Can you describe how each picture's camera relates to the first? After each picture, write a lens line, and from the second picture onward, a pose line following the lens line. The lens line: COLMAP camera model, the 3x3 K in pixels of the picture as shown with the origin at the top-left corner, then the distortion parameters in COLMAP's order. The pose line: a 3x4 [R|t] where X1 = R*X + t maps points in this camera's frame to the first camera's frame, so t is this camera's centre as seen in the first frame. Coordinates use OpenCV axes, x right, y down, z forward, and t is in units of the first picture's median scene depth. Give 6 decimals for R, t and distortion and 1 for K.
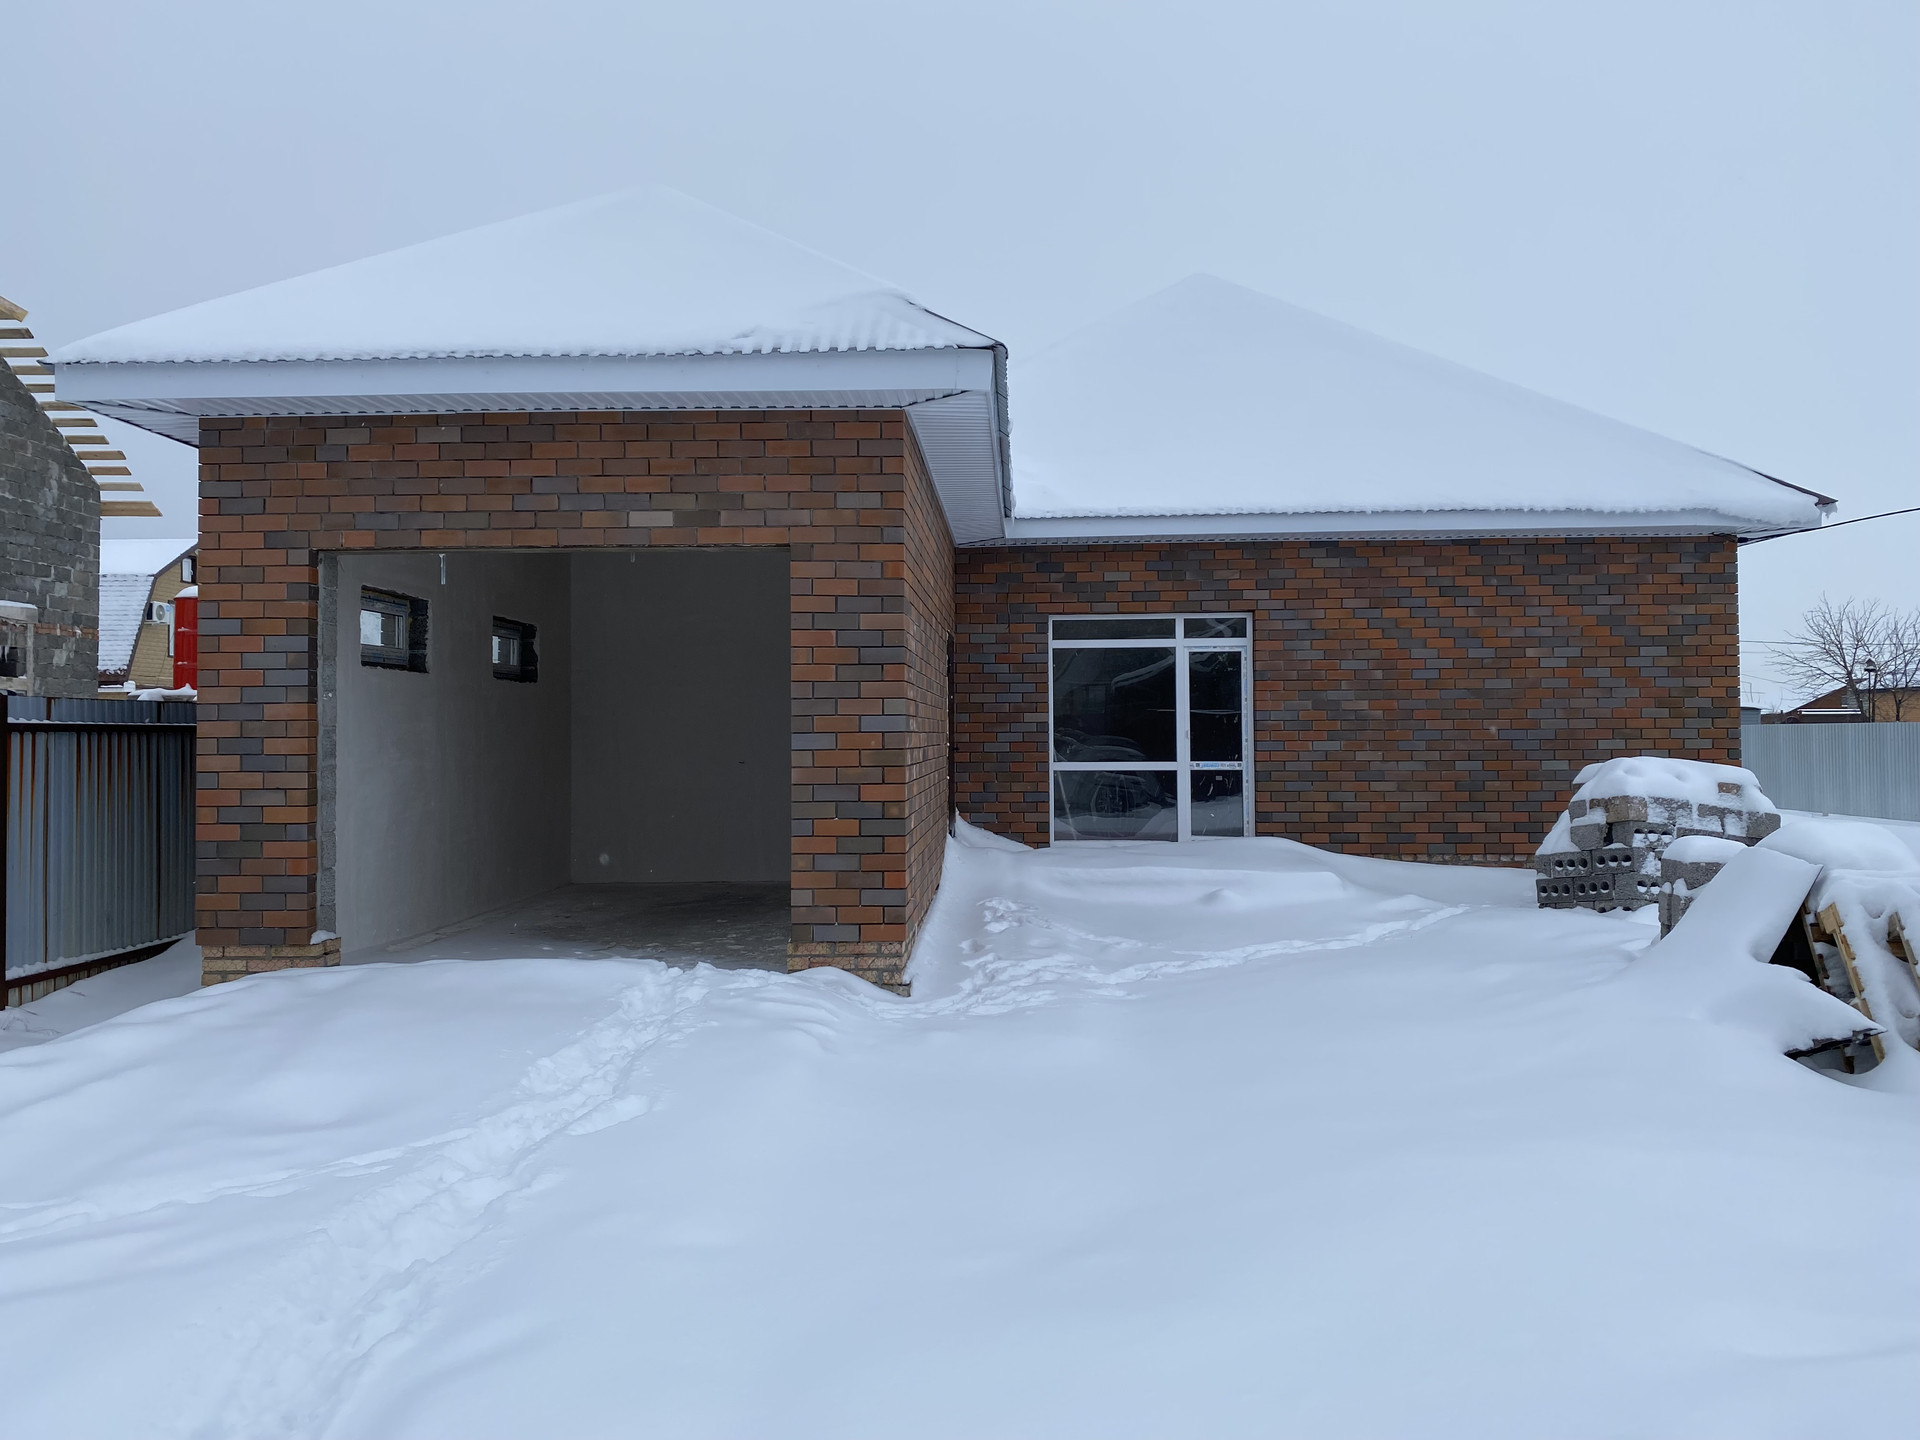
lens RADIAL K [[1458.6, 0, 964.7], [0, 1458.6, 704.5], [0, 0, 1]] dist [0.033567, 0.010210]
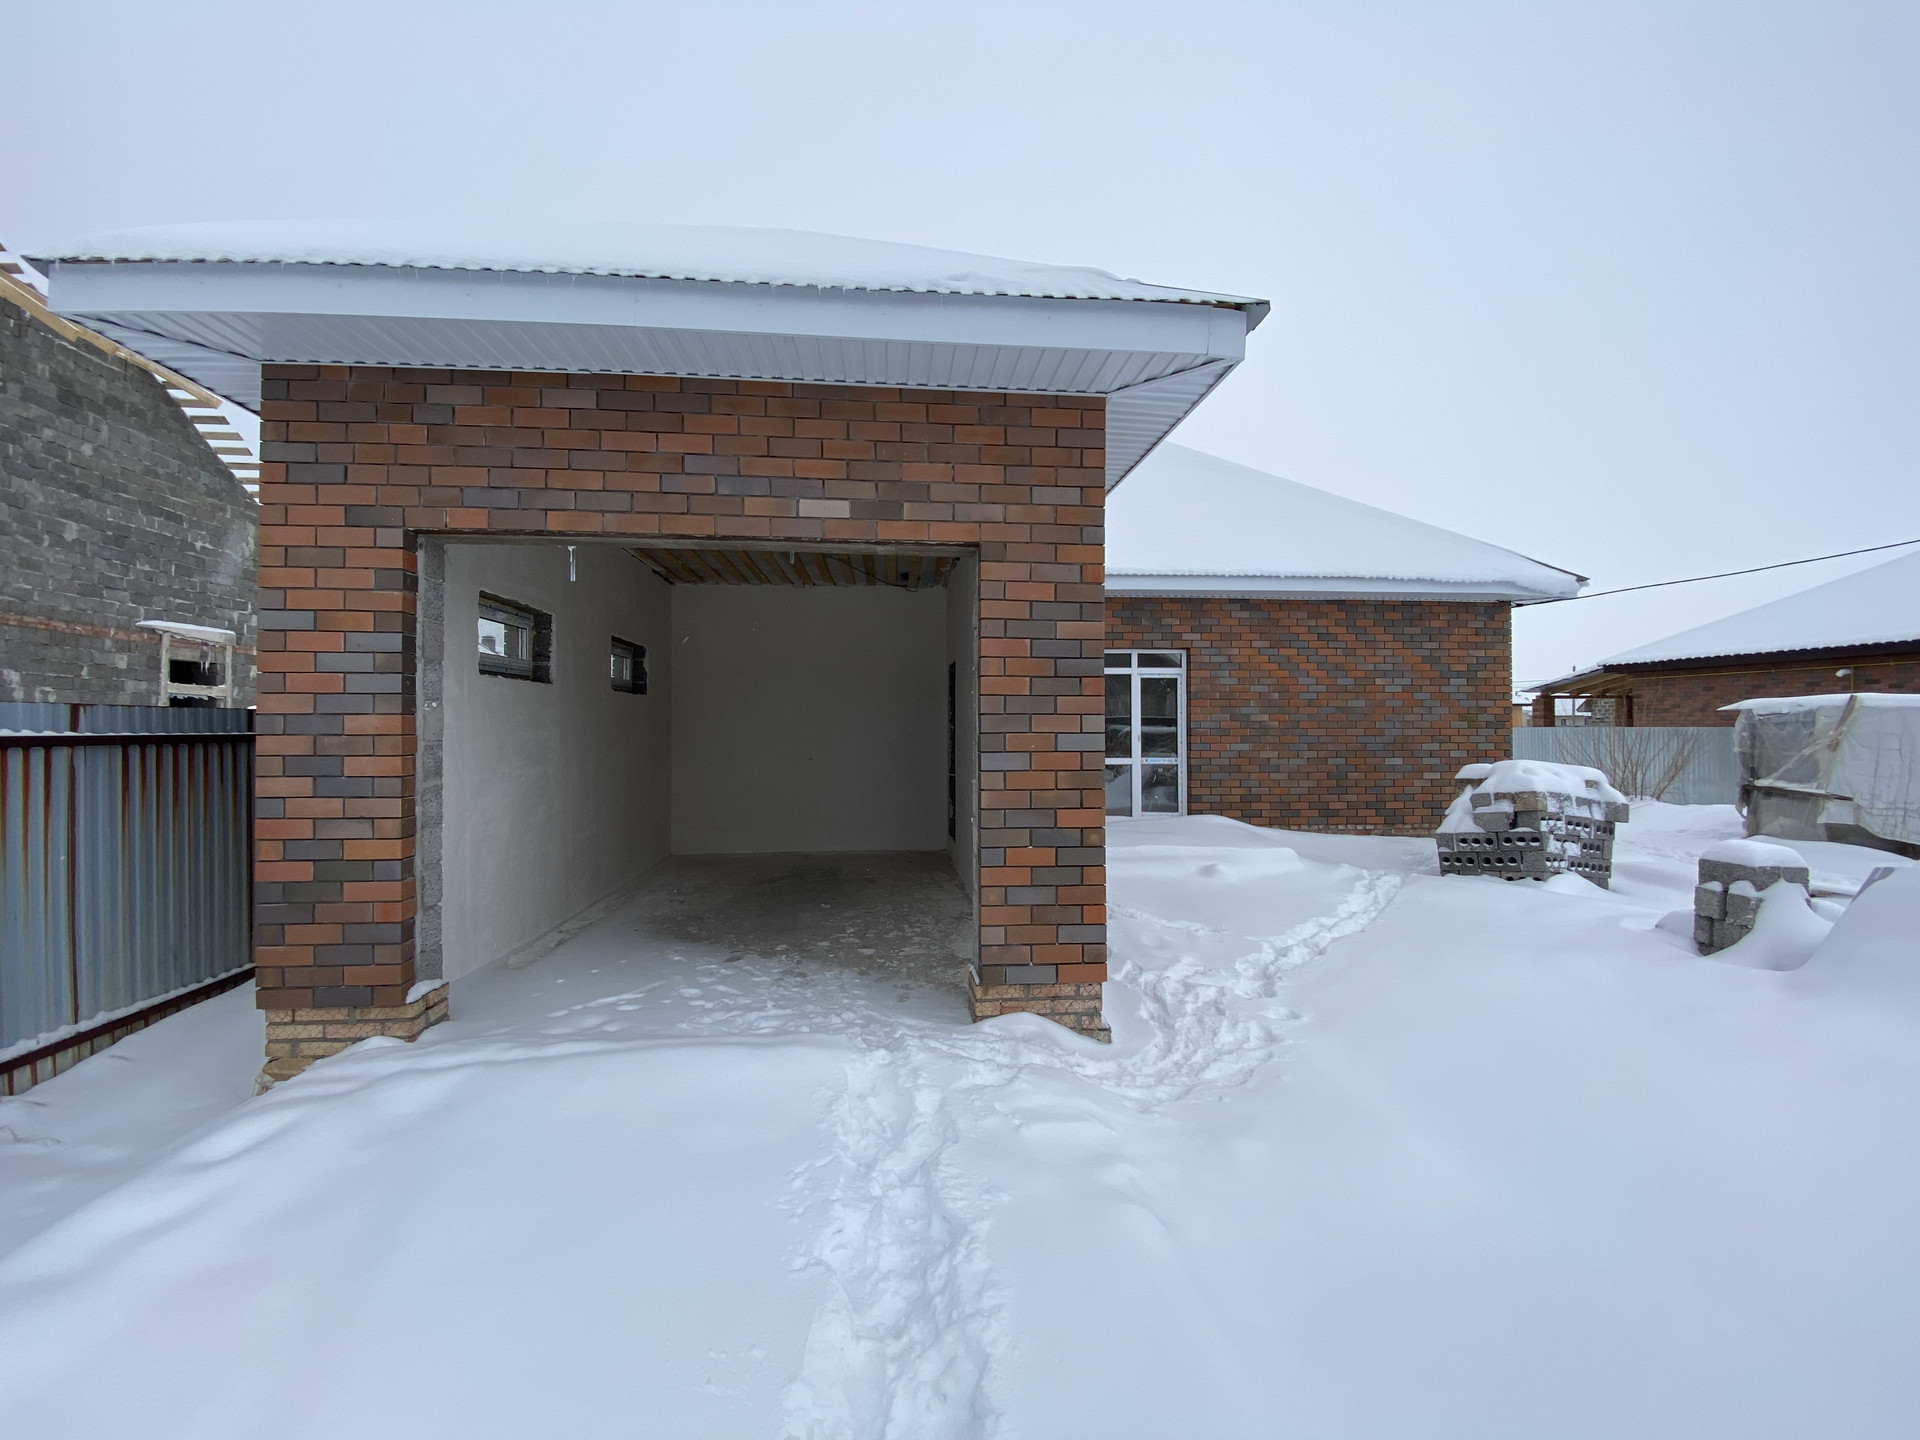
lens RADIAL K [[775.4, 0, 956.9], [0, 775.4, 719.2], [0, 0, 1]] dist [0.007672, -0.003243]
pose [[0.990892, 0.007174, 0.134466, -0.177005], [-0.008676, 0.999906, 0.010592, -0.005213], [-0.134378, -0.011662, 0.990862, 0.472737]]
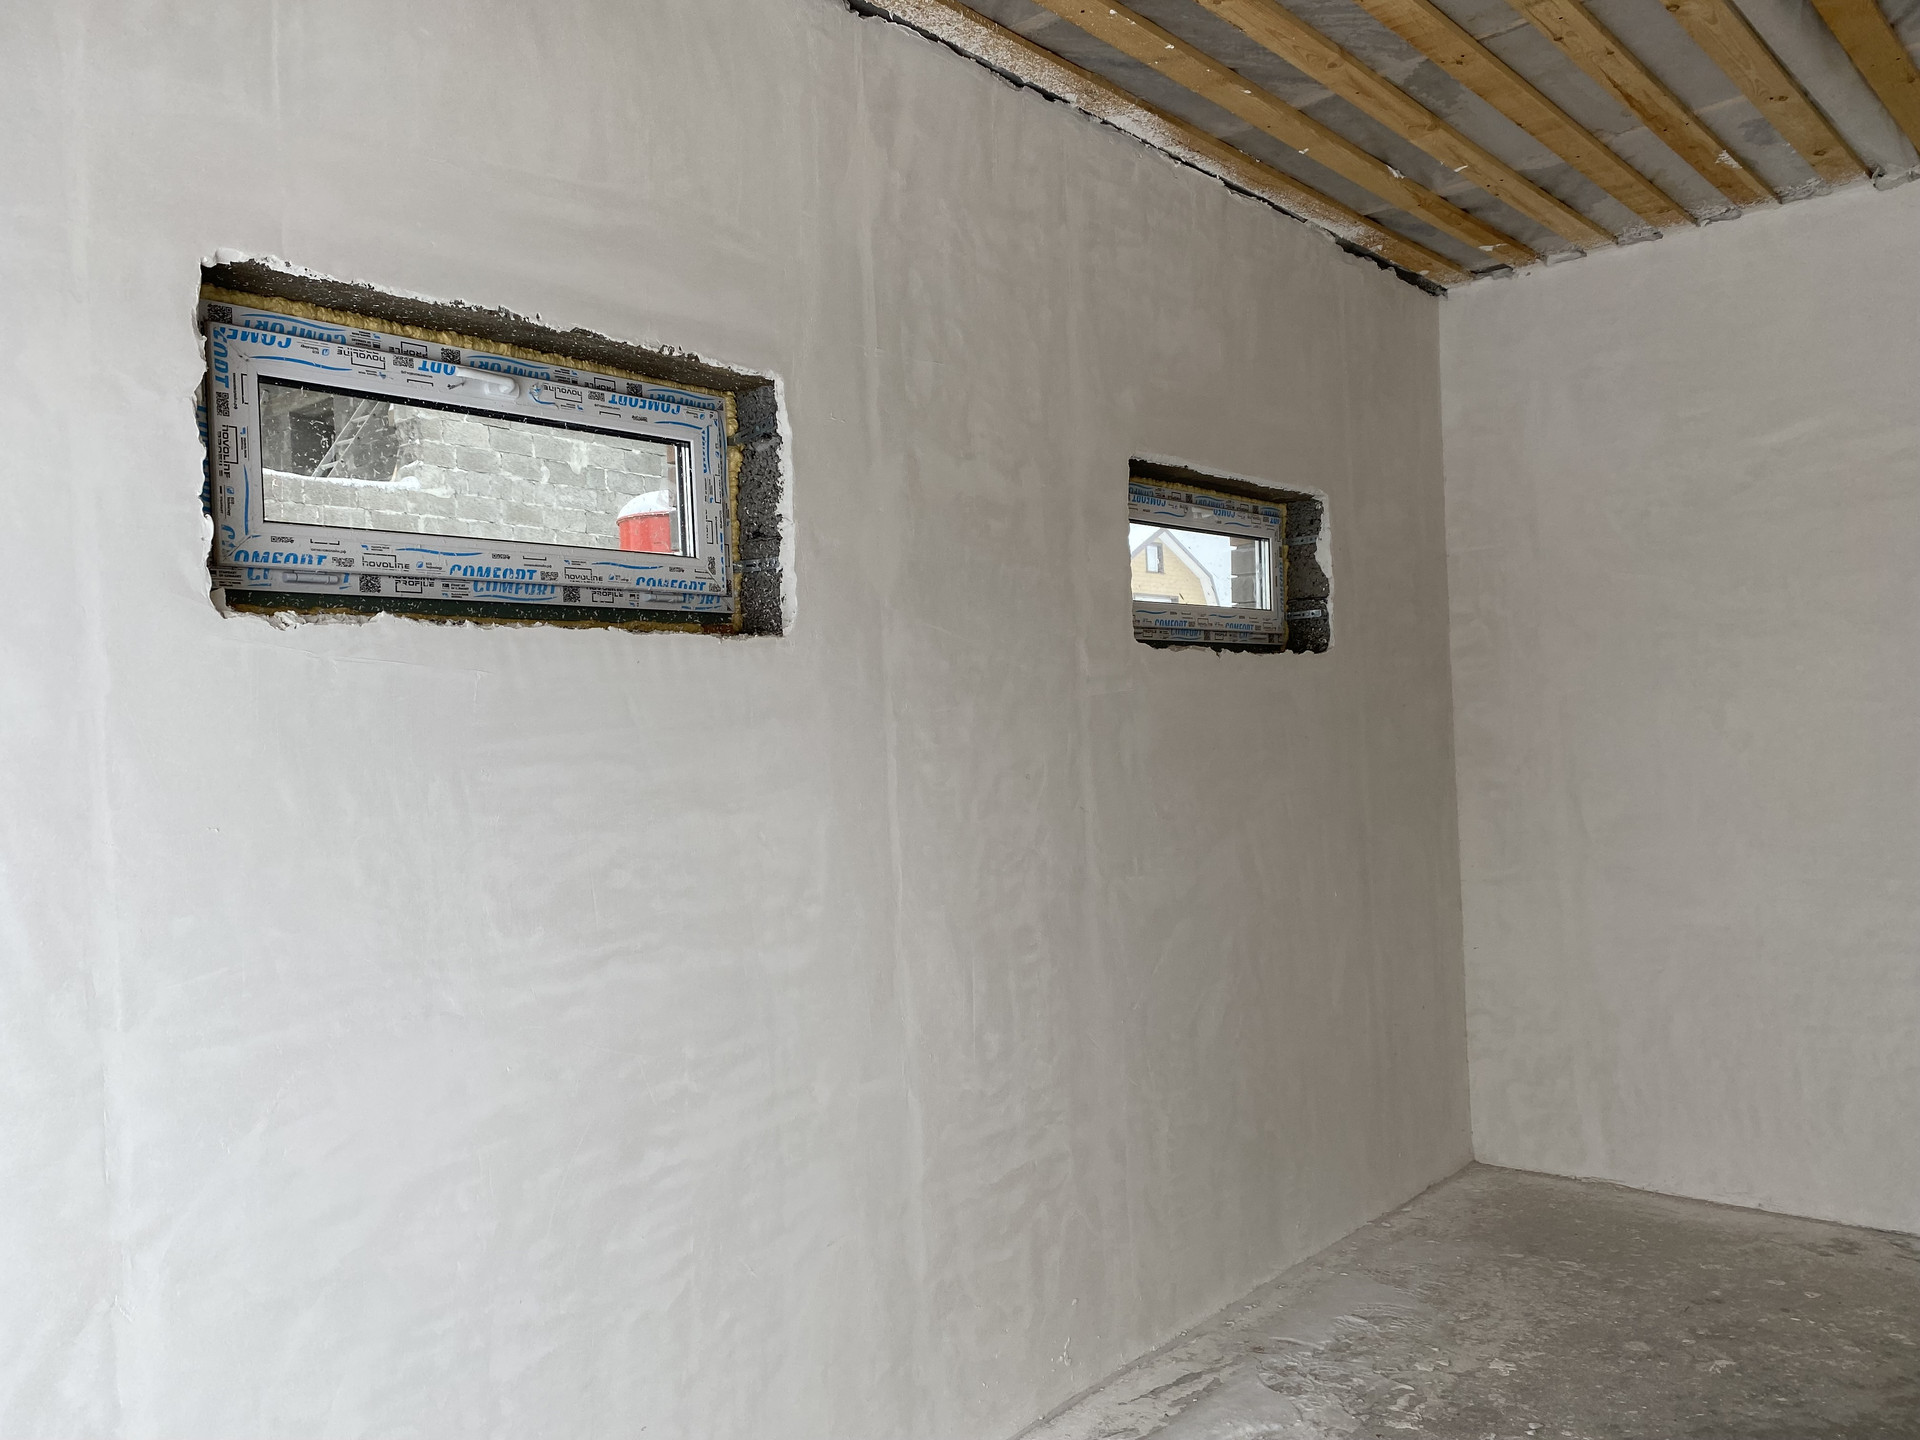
lens RADIAL K [[1458.6, 0, 963.4], [0, 1458.6, 712.3], [0, 0, 1]] dist [0.033567, 0.010210]
pose [[0.773681, -0.033230, -0.632703, -0.185475], [0.044044, 0.999029, 0.001388, -0.006199], [0.632043, -0.028941, 0.774393, 0.929176]]
